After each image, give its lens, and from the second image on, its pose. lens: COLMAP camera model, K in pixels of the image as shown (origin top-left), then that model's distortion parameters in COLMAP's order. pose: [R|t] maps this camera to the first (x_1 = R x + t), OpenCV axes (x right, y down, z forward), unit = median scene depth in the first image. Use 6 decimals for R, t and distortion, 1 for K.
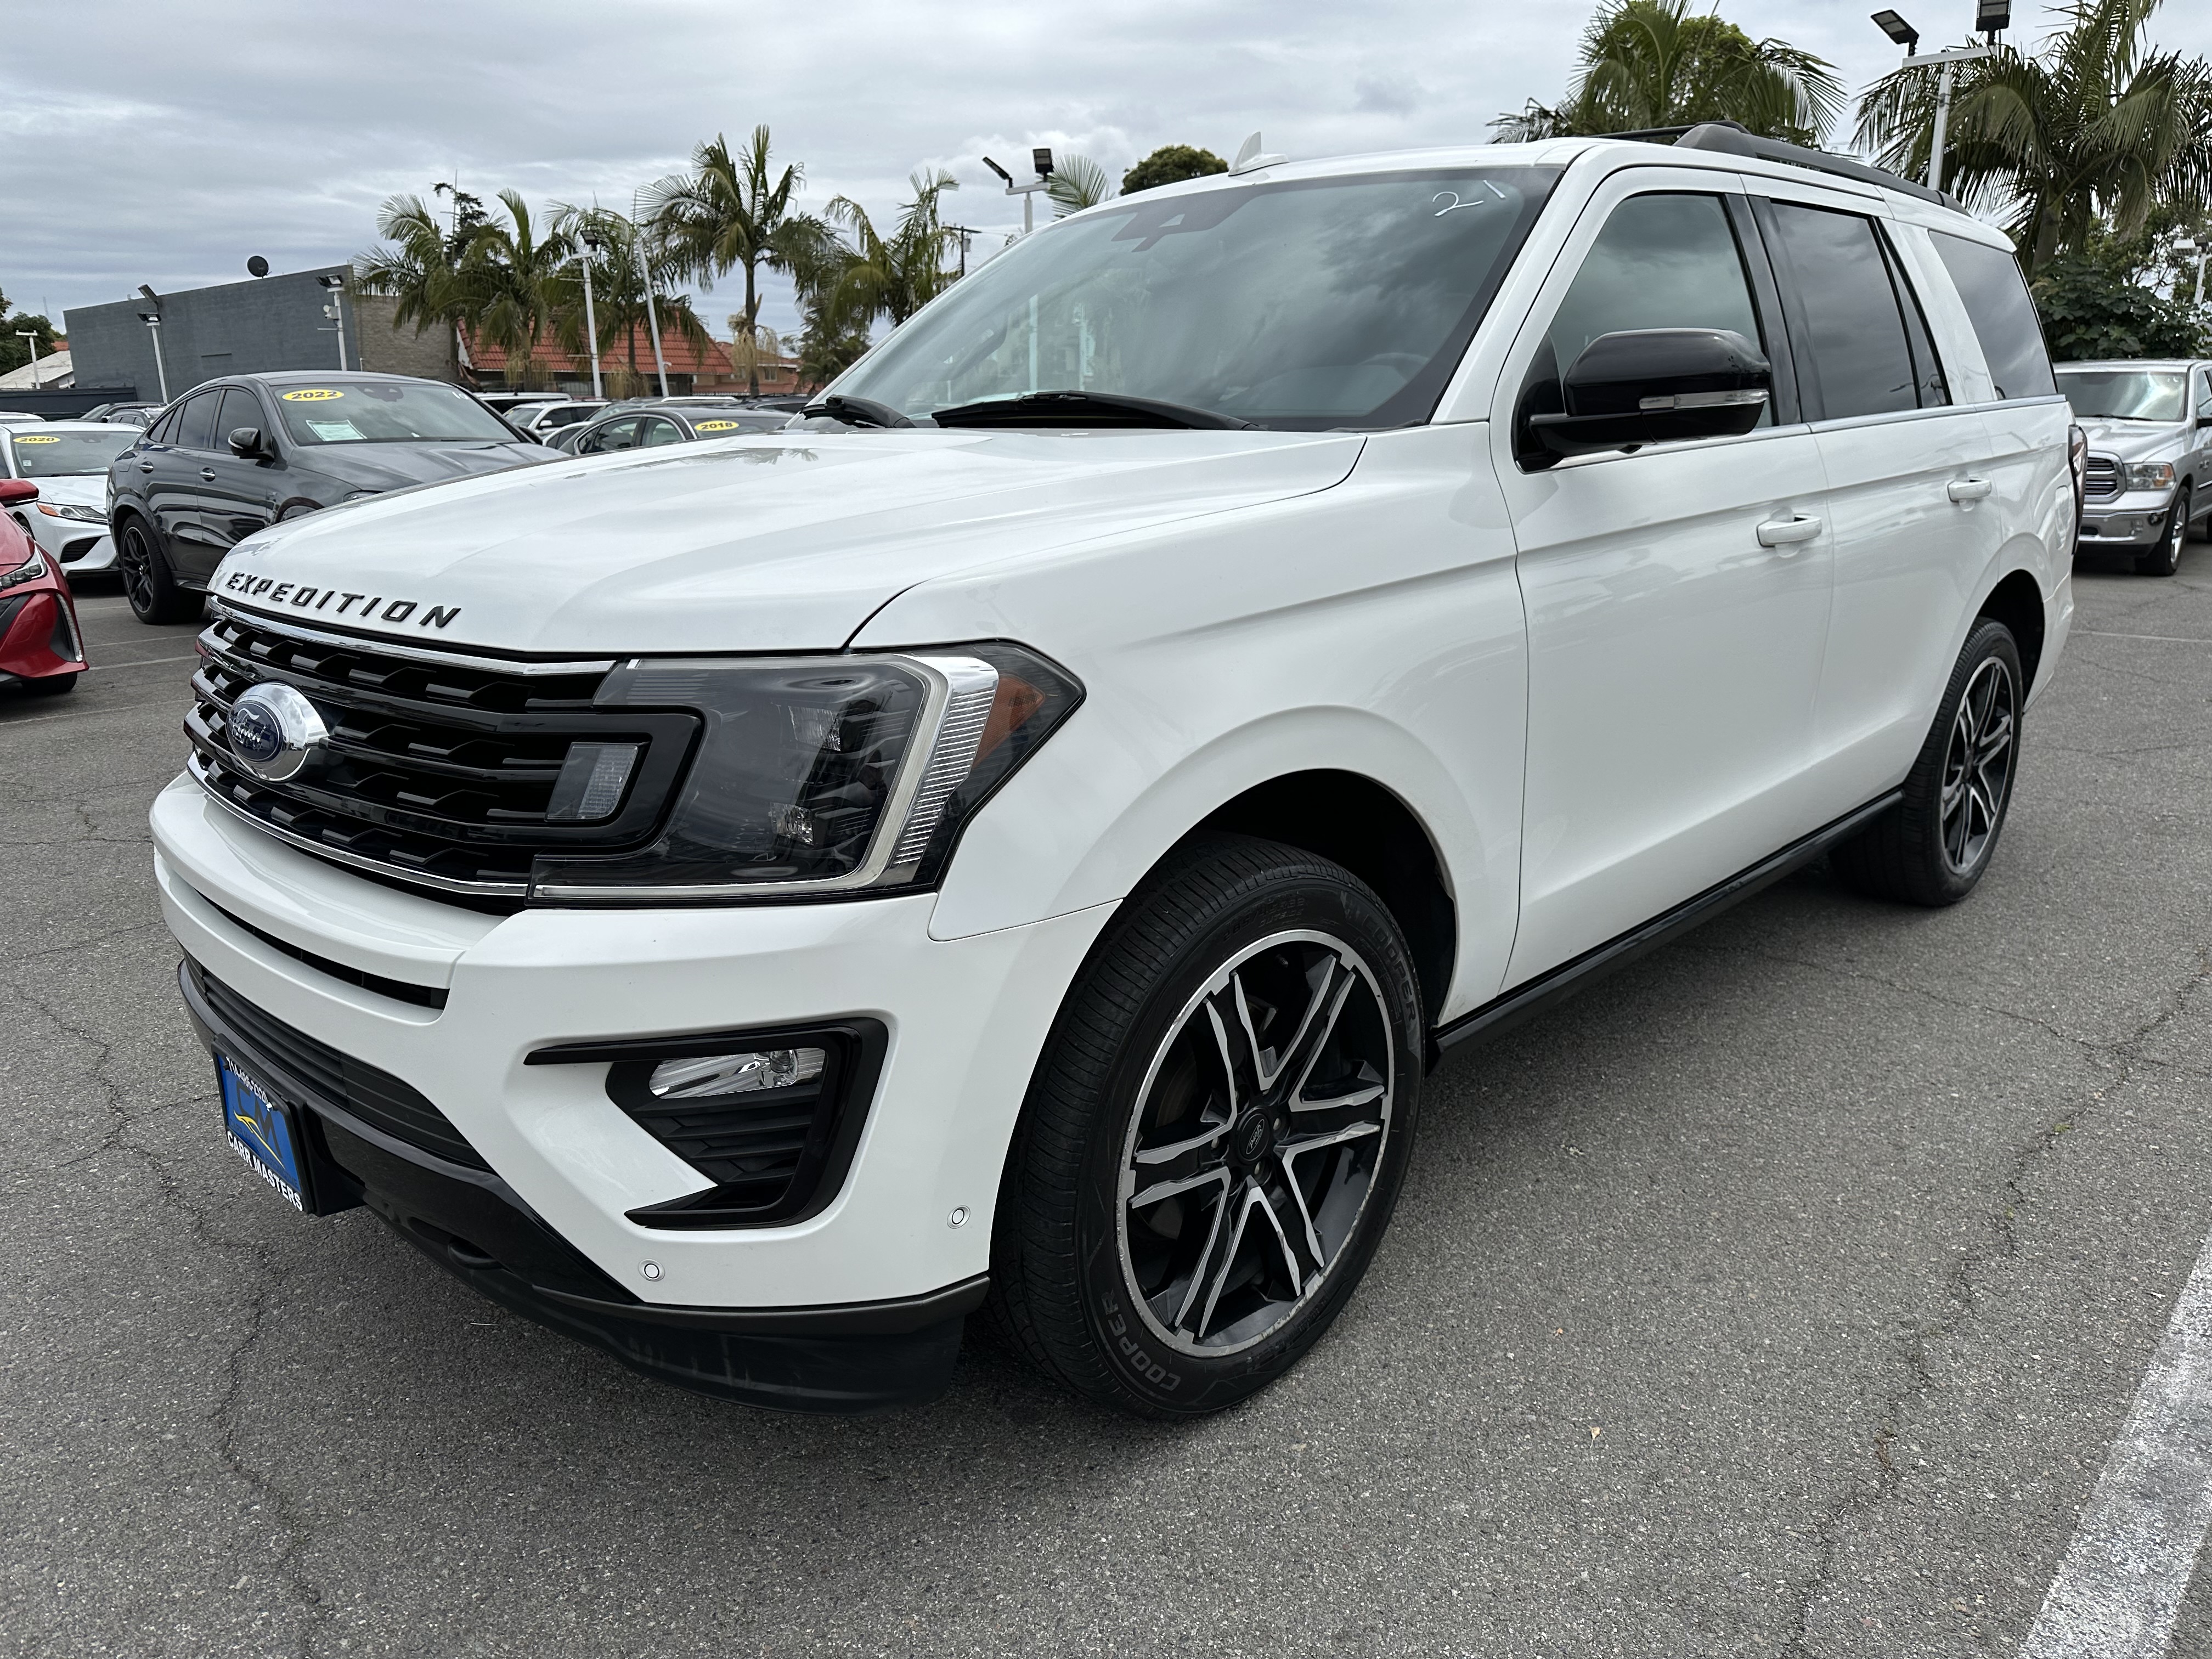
lens RADIAL K [[1575.5, 0, 1106.0], [0, 1575.5, 829.5], [0, 0, 1]] dist [0.003071, 0.001182]
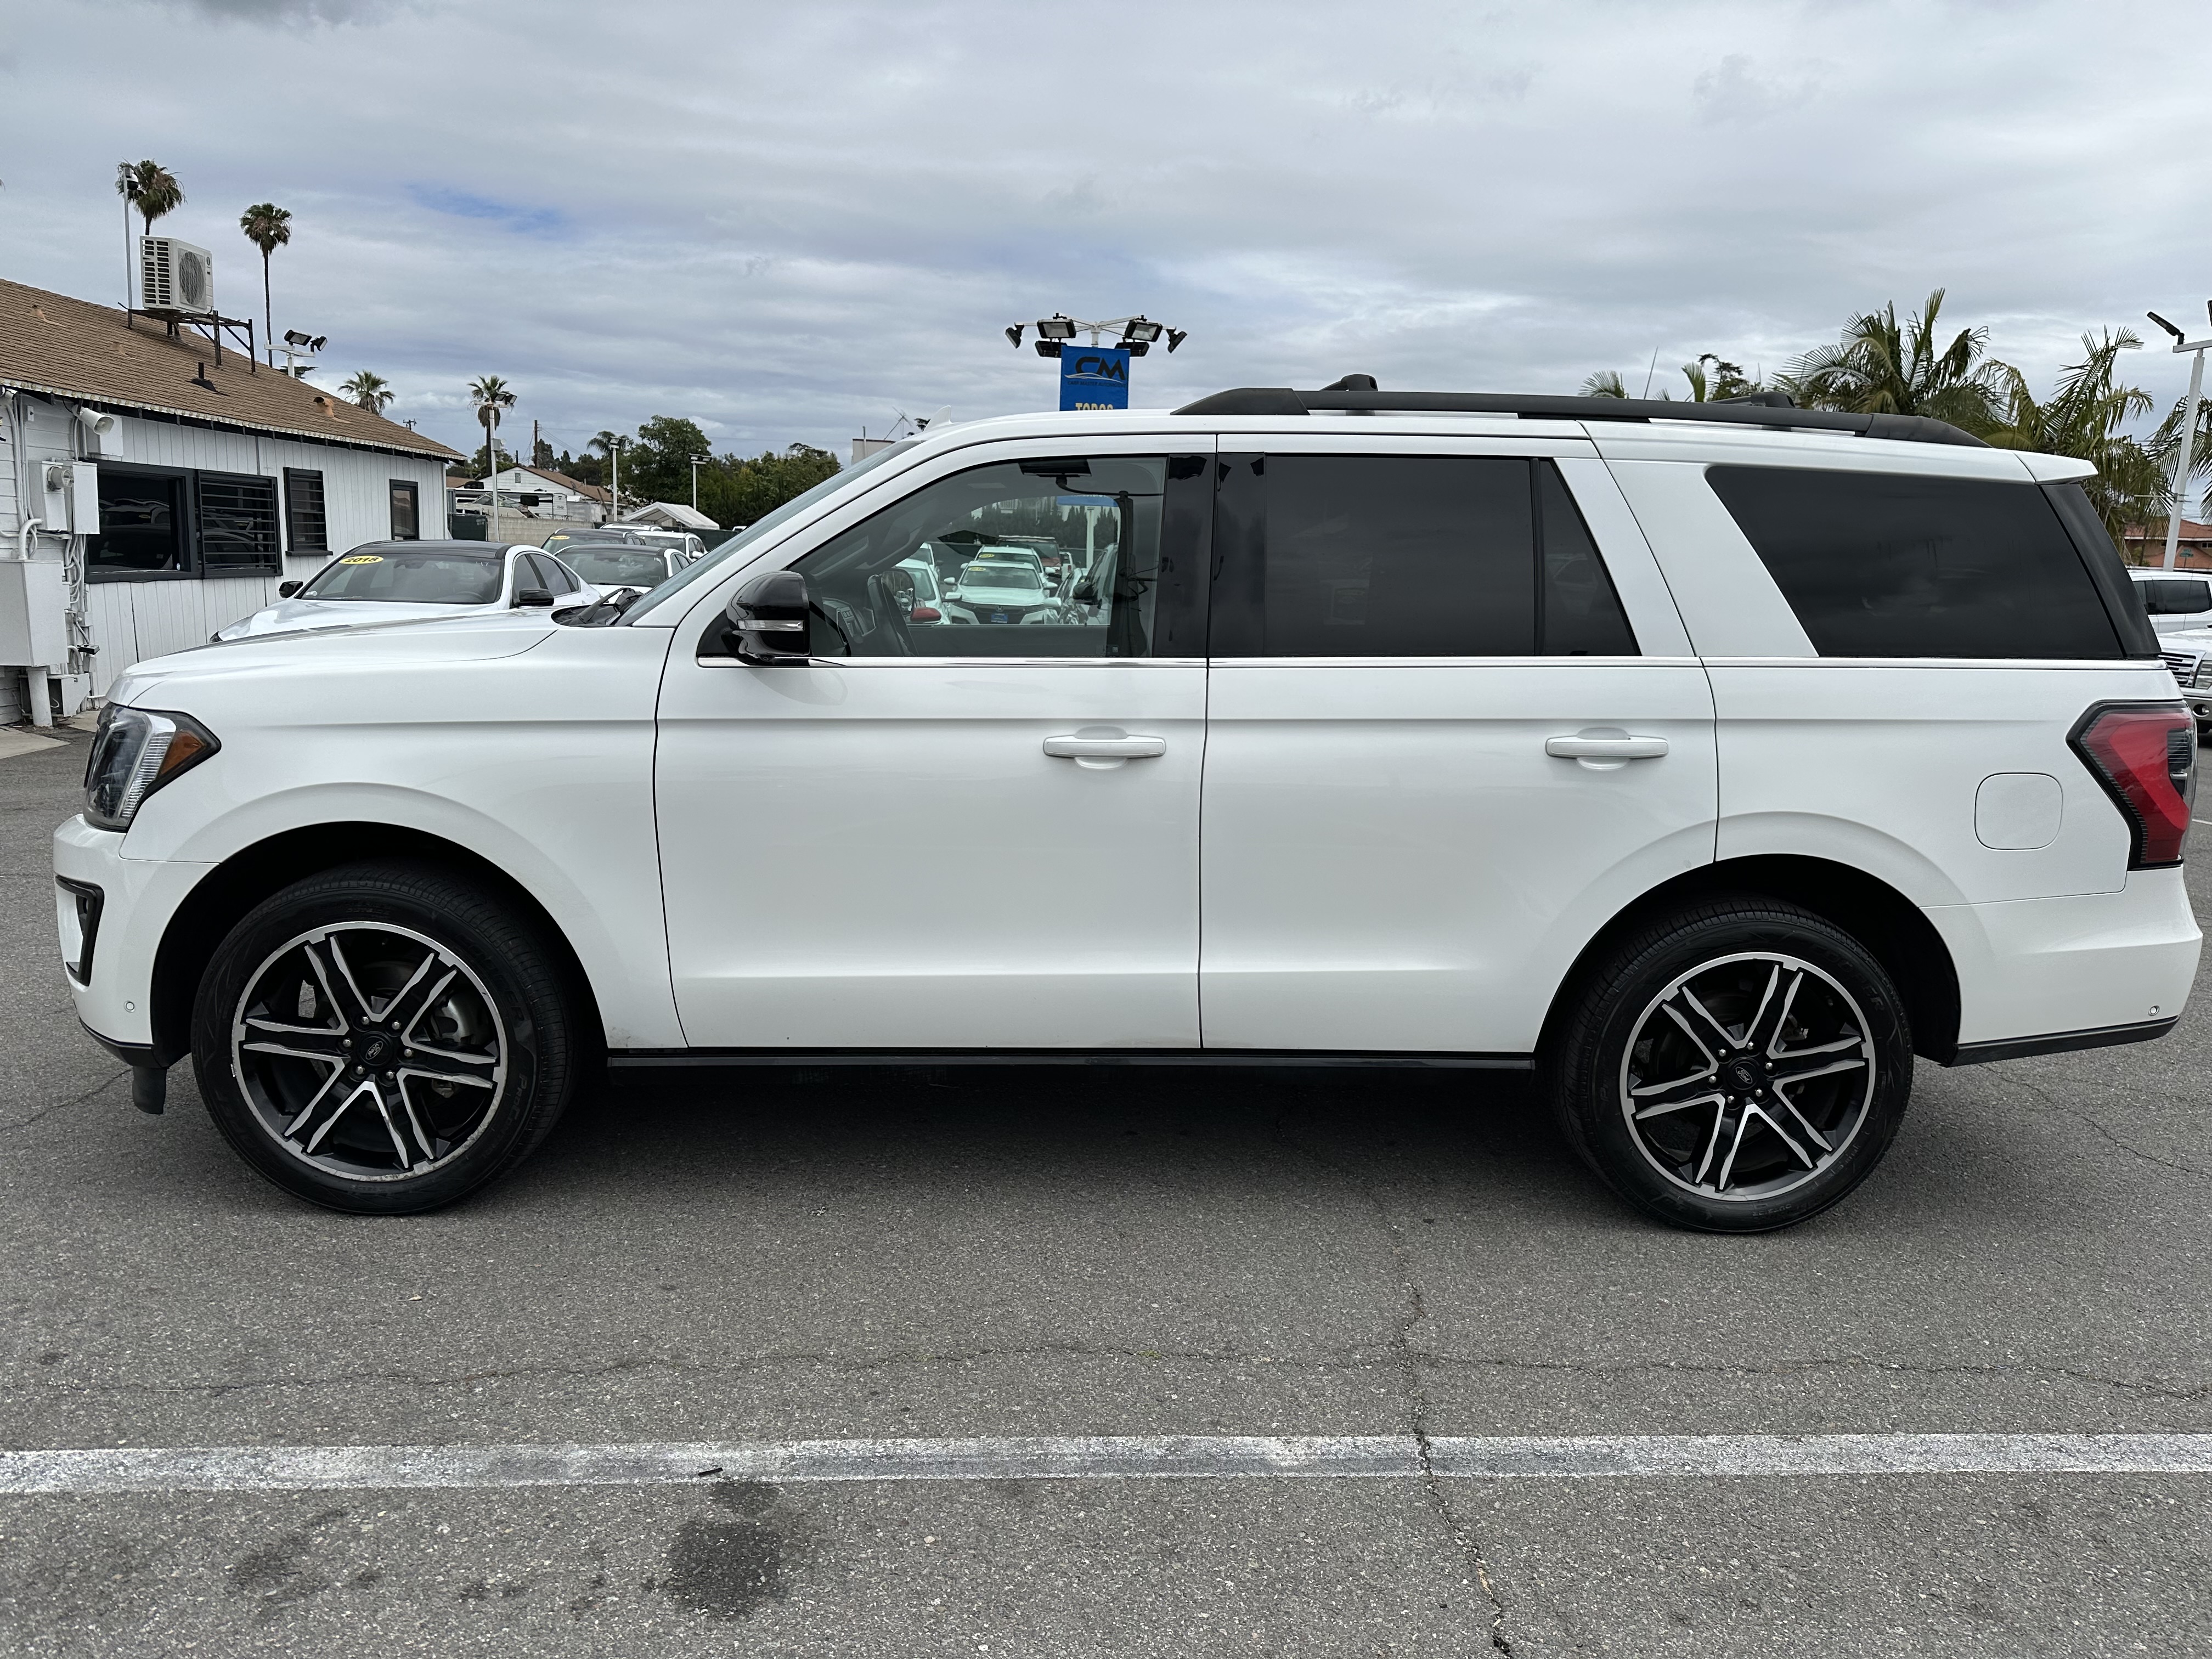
lens RADIAL K [[1575.5, 0, 1106.0], [0, 1575.5, 829.5], [0, 0, 1]] dist [0.003071, 0.001182]
pose [[0.732280, 0.157391, -0.662566, 1.303114], [-0.218815, 0.975714, -0.010060, -0.132933], [0.644892, 0.152346, 0.748936, 0.190923]]
